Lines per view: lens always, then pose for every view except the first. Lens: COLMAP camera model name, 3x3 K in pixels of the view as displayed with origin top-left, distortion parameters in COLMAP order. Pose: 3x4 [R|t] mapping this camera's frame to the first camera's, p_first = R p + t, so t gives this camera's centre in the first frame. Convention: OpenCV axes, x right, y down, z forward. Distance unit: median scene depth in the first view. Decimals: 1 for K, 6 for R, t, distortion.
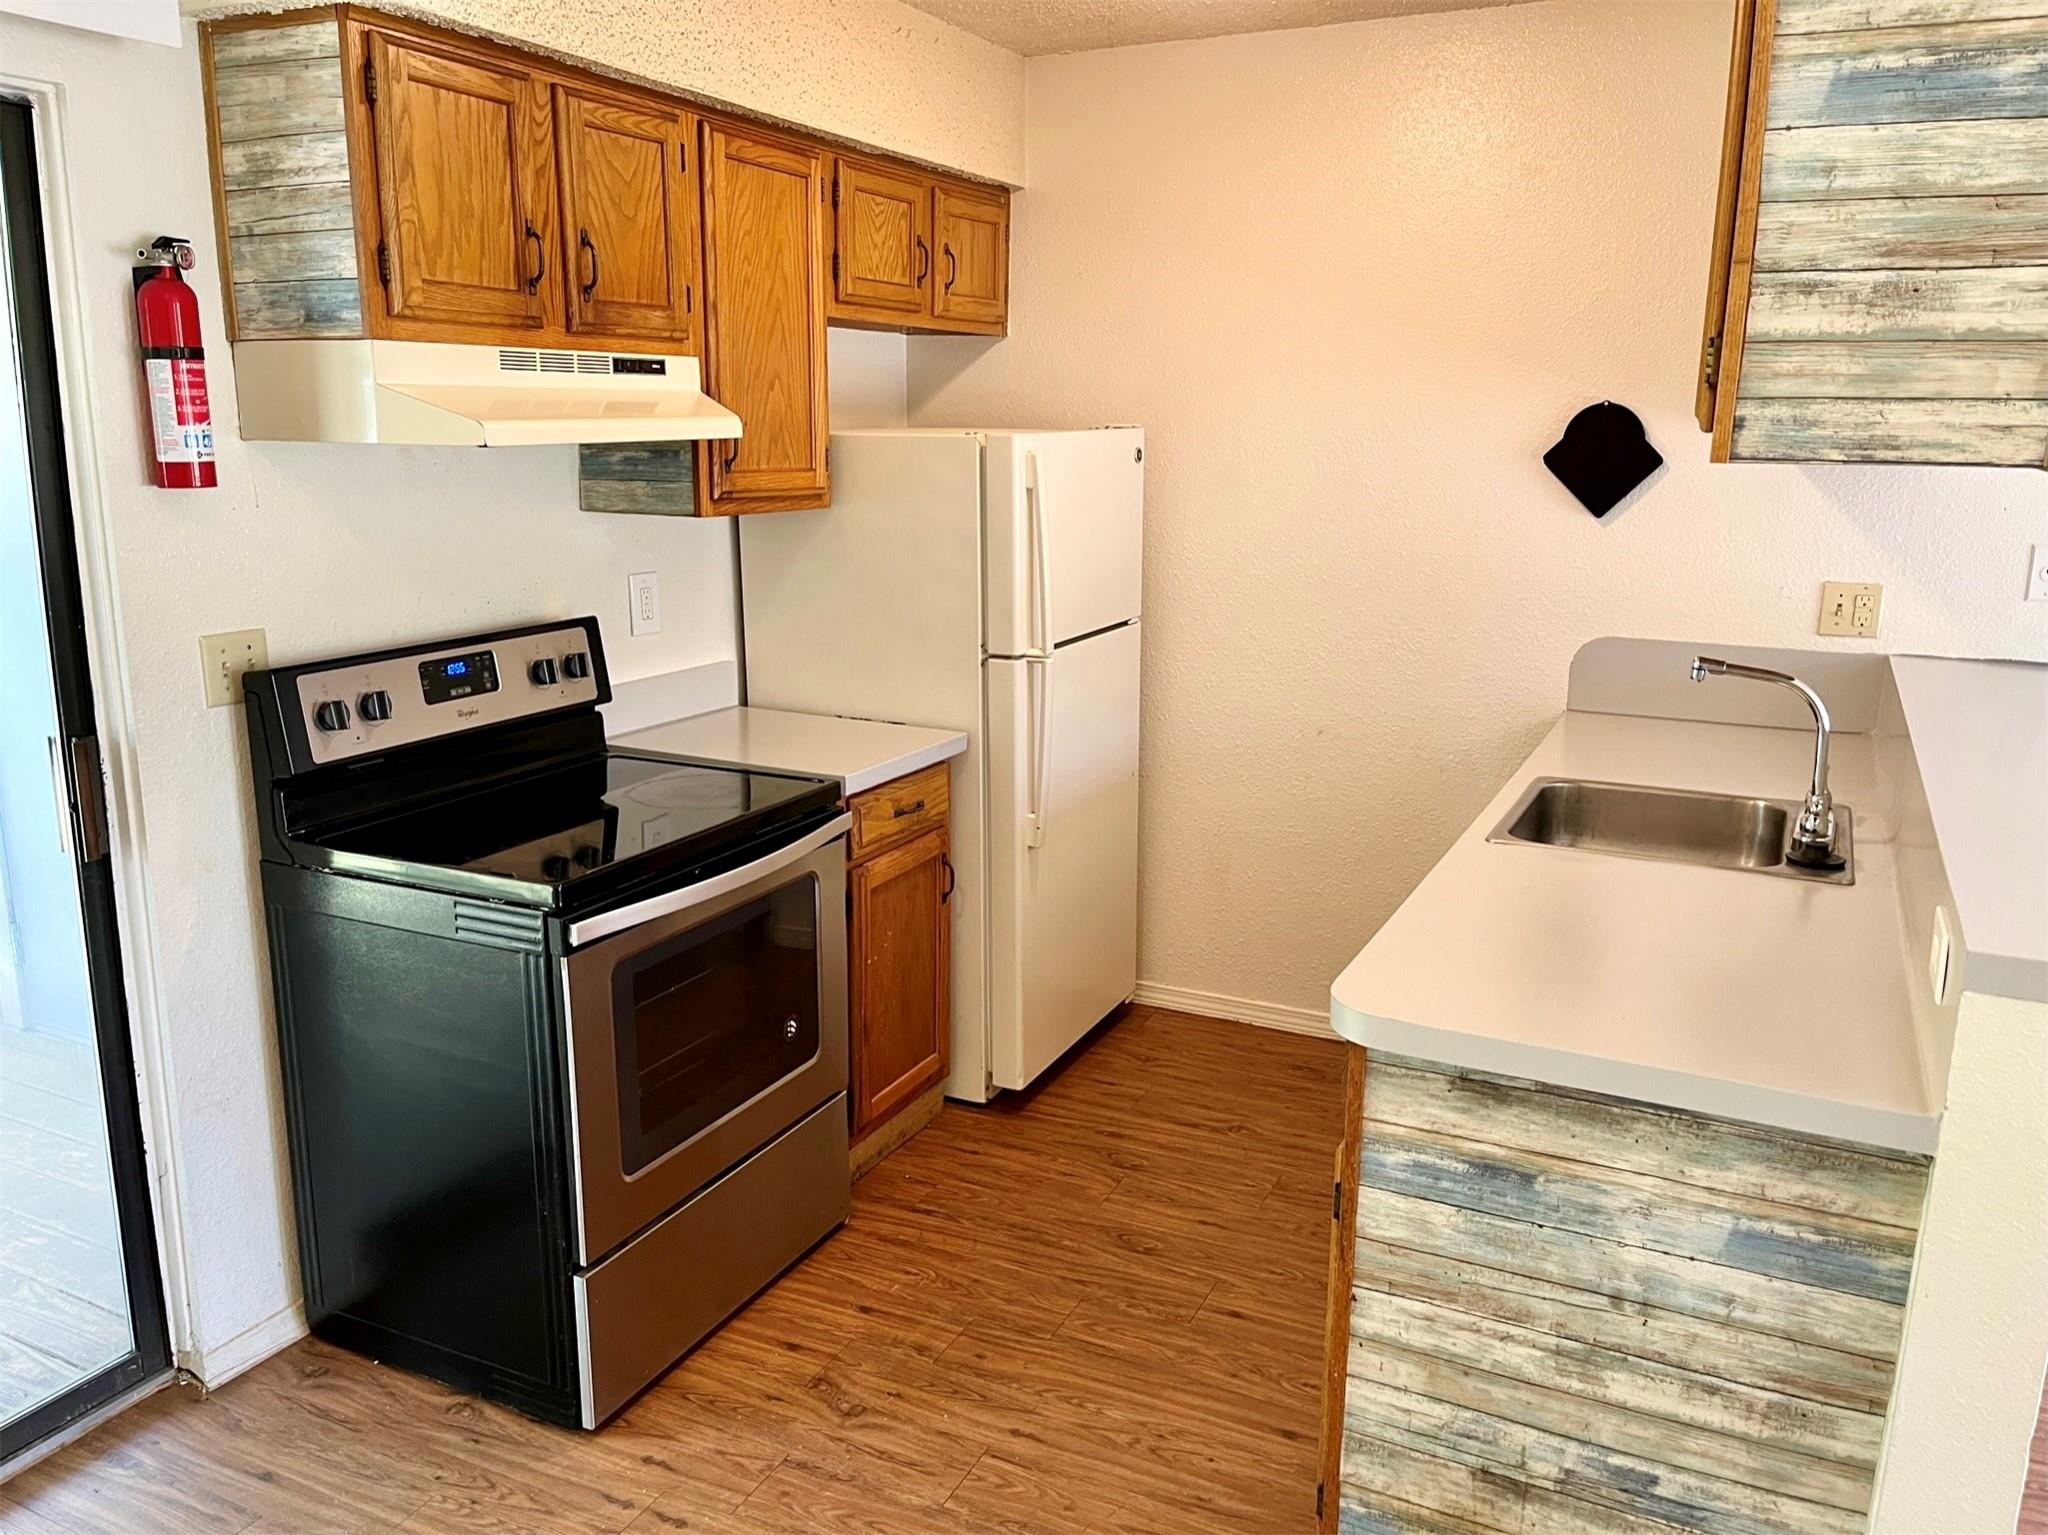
lens RADIAL K [[1546.5, 0, 1020.9], [0, 1546.5, 761.8], [0, 0, 1]] dist [0.074688, -0.102244]
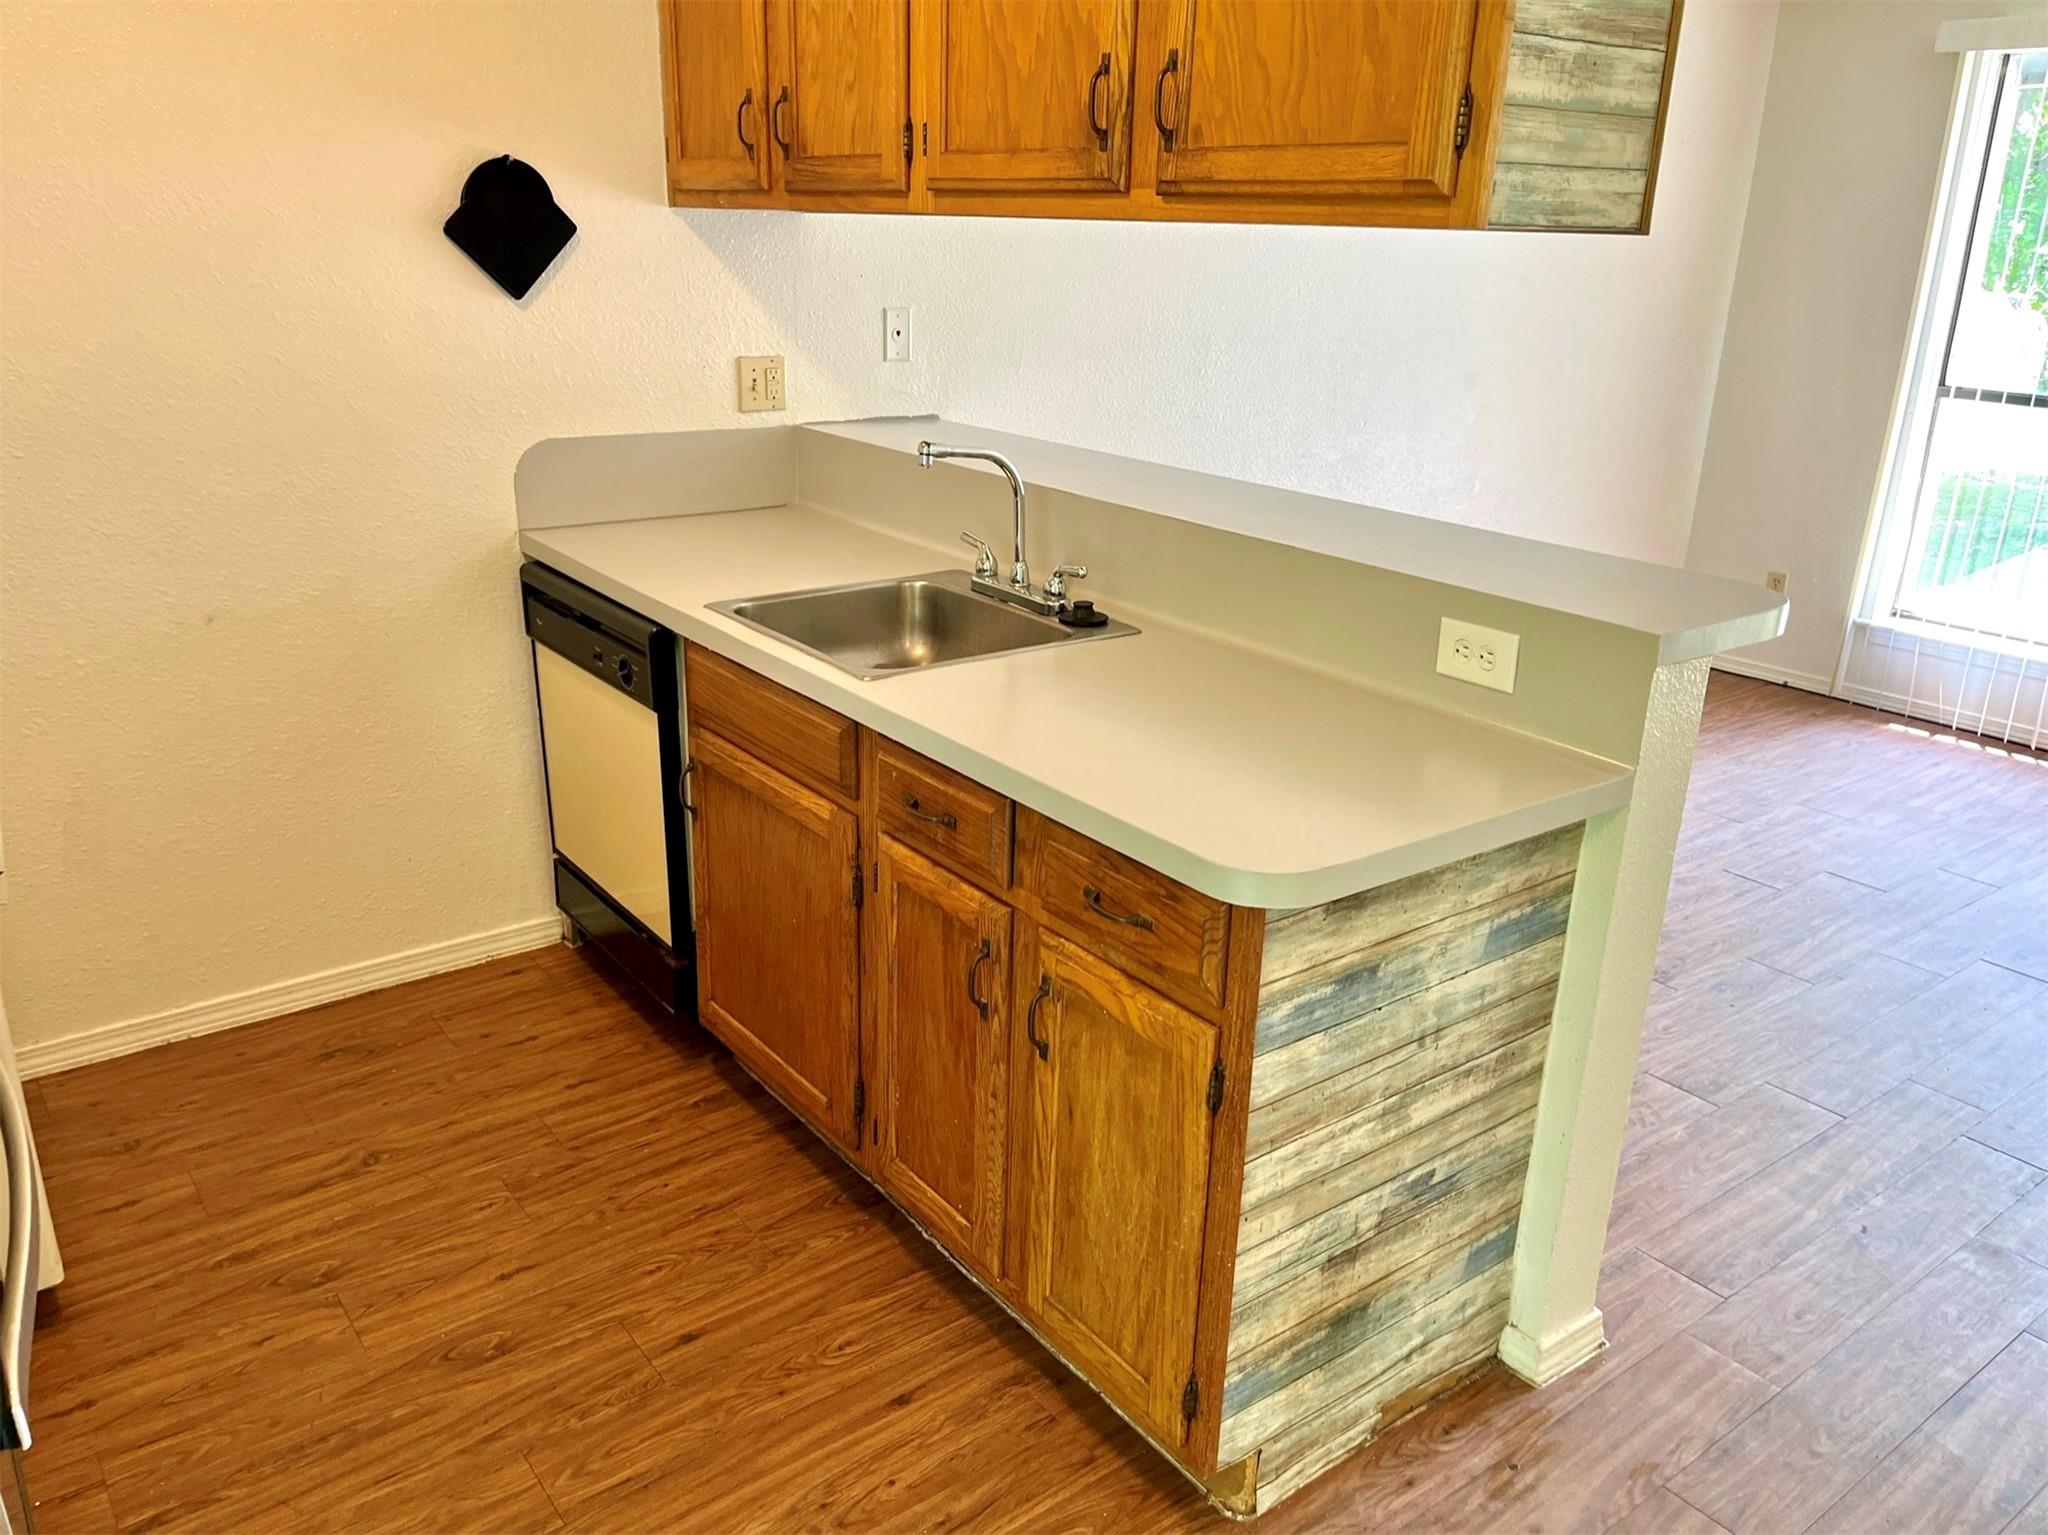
lens RADIAL K [[1546.5, 0, 1020.9], [0, 1546.5, 761.8], [0, 0, 1]] dist [0.074688, -0.102244]
pose [[0.458538, -0.293542, 0.838794, -0.597142], [0.174912, 0.955219, 0.238668, -0.144295], [-0.871291, 0.037277, 0.489348, 0.723562]]
